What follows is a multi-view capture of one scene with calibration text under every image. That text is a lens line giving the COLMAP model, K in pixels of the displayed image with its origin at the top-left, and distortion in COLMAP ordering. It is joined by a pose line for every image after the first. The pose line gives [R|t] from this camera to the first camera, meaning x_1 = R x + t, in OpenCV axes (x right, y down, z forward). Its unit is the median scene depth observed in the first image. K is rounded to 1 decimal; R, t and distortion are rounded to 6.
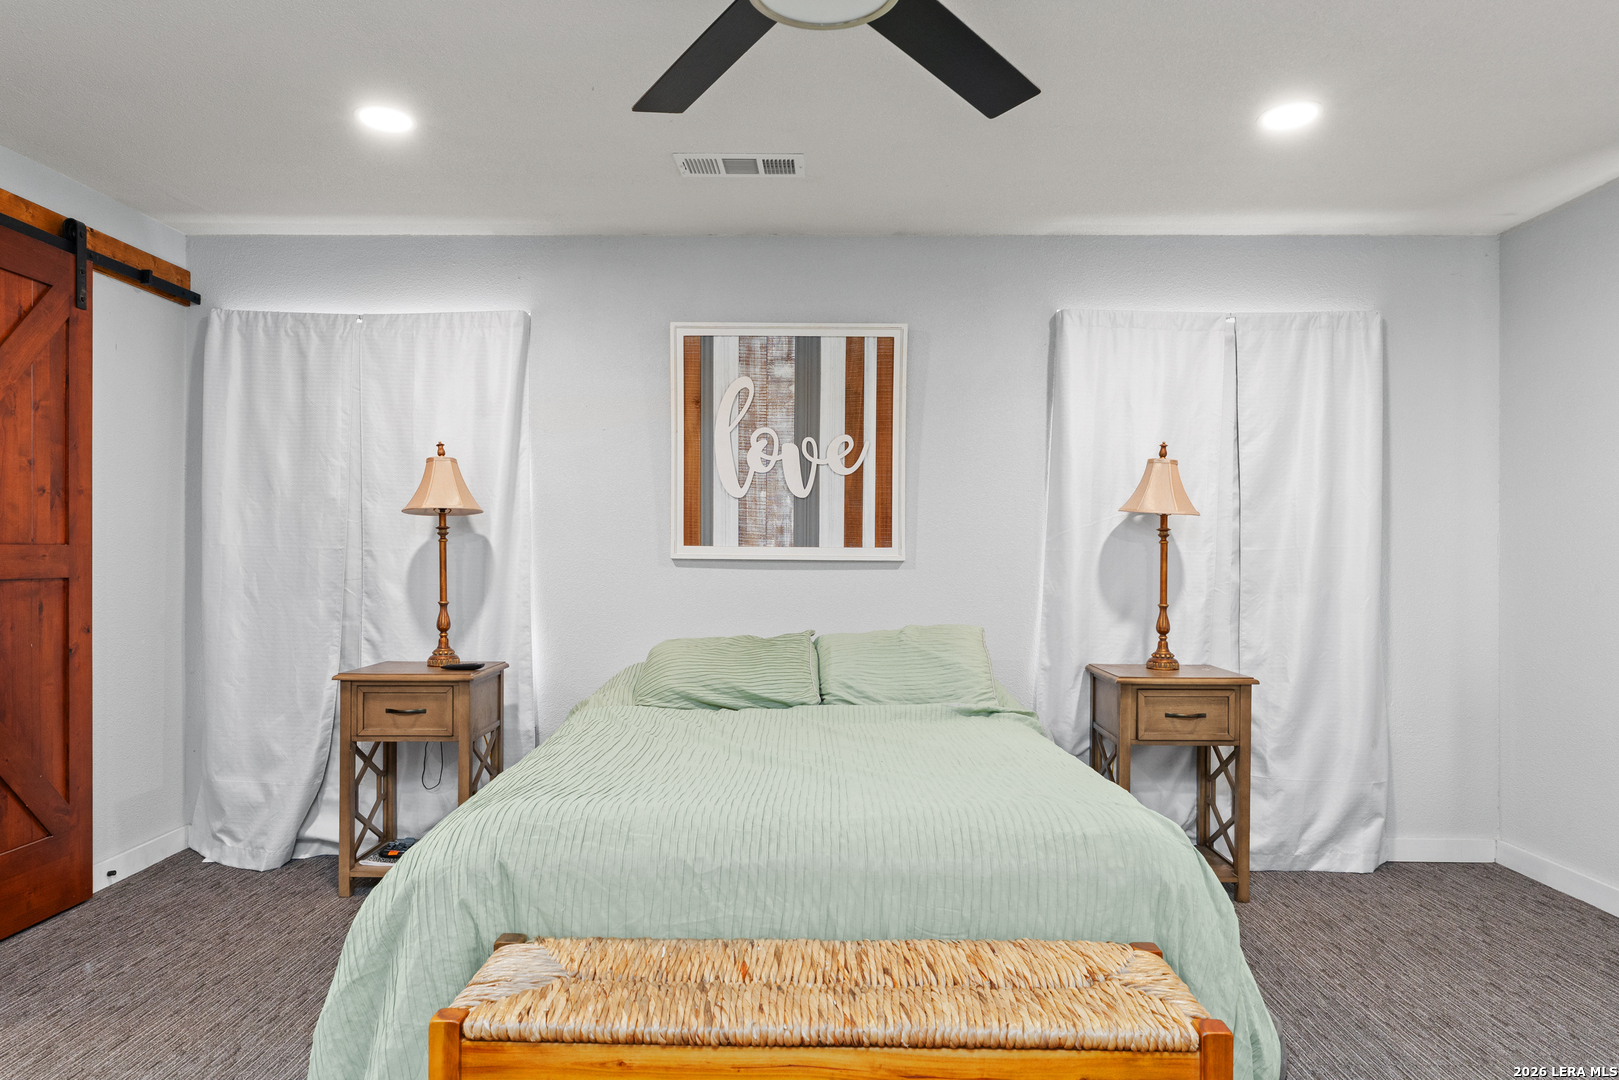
lens RADIAL K [[1016.6, 0, 804.9], [0, 1016.6, 549.9], [0, 0, 1]] dist [0.000430, -0.000894]
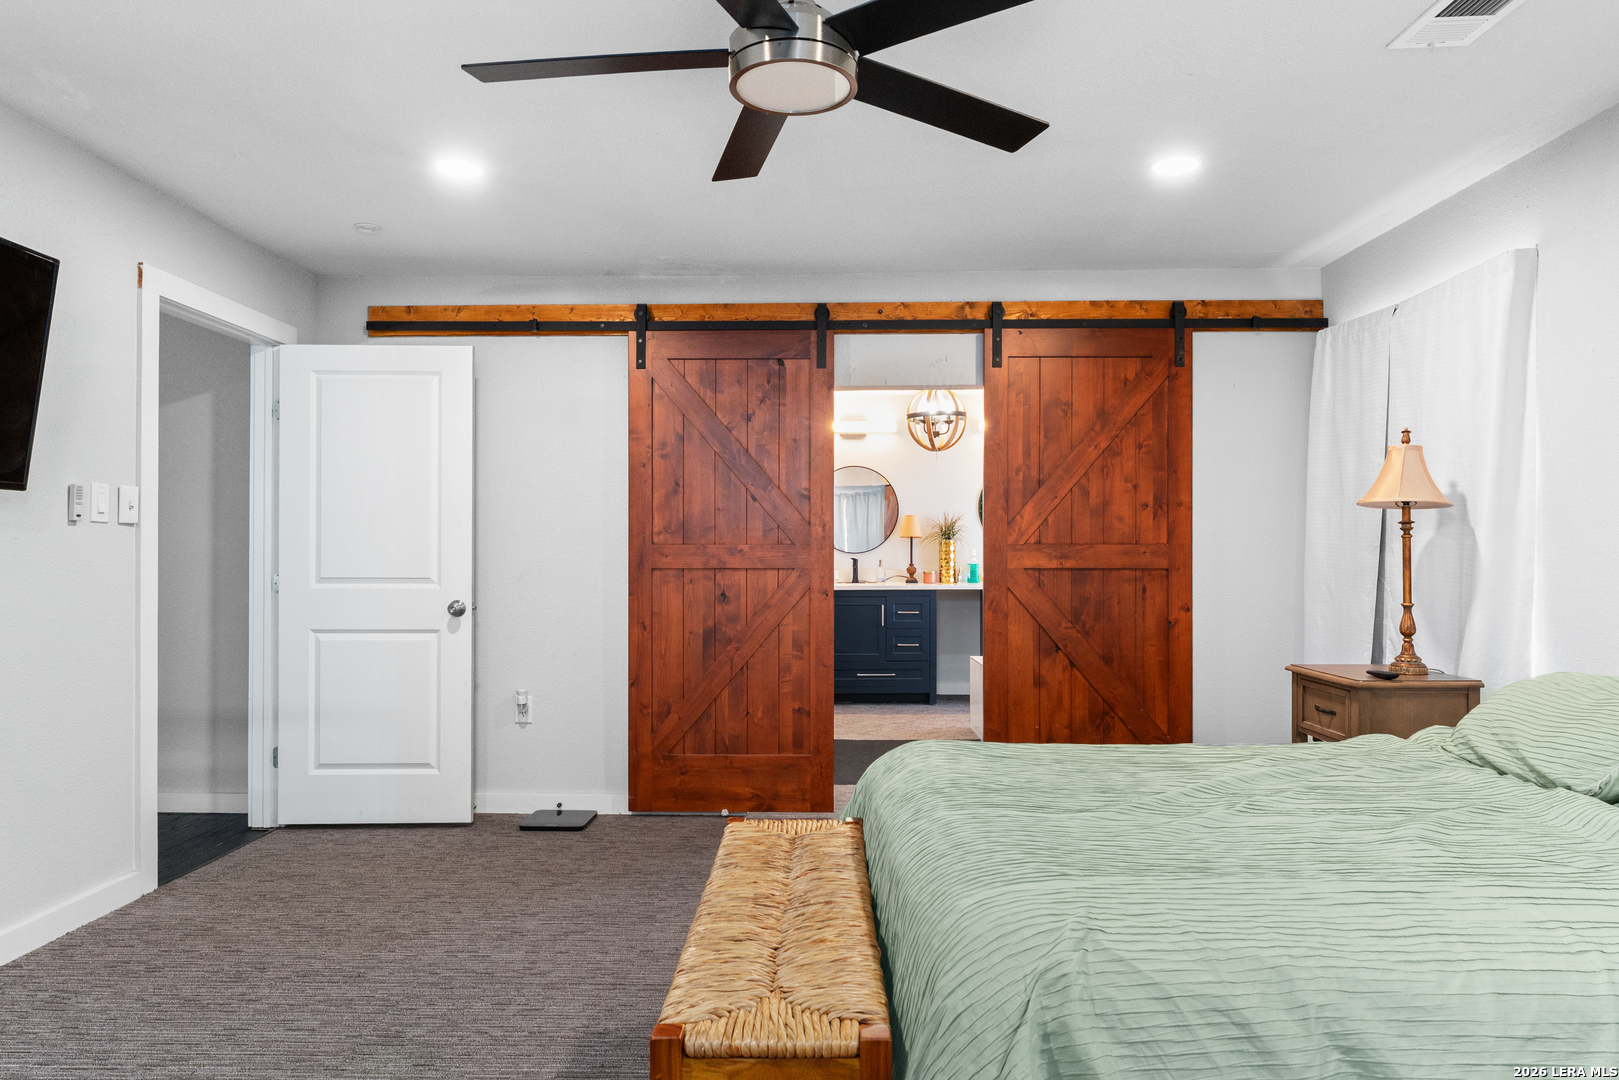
lens RADIAL K [[1016.6, 0, 806.4], [0, 1016.6, 537.9], [0, 0, 1]] dist [0.000430, -0.000894]
pose [[-0.000455, -0.013326, -0.999911, 0.608845], [0.002343, 0.999908, -0.013327, 0.003106], [0.999997, -0.002348, -0.000424, 0.507764]]
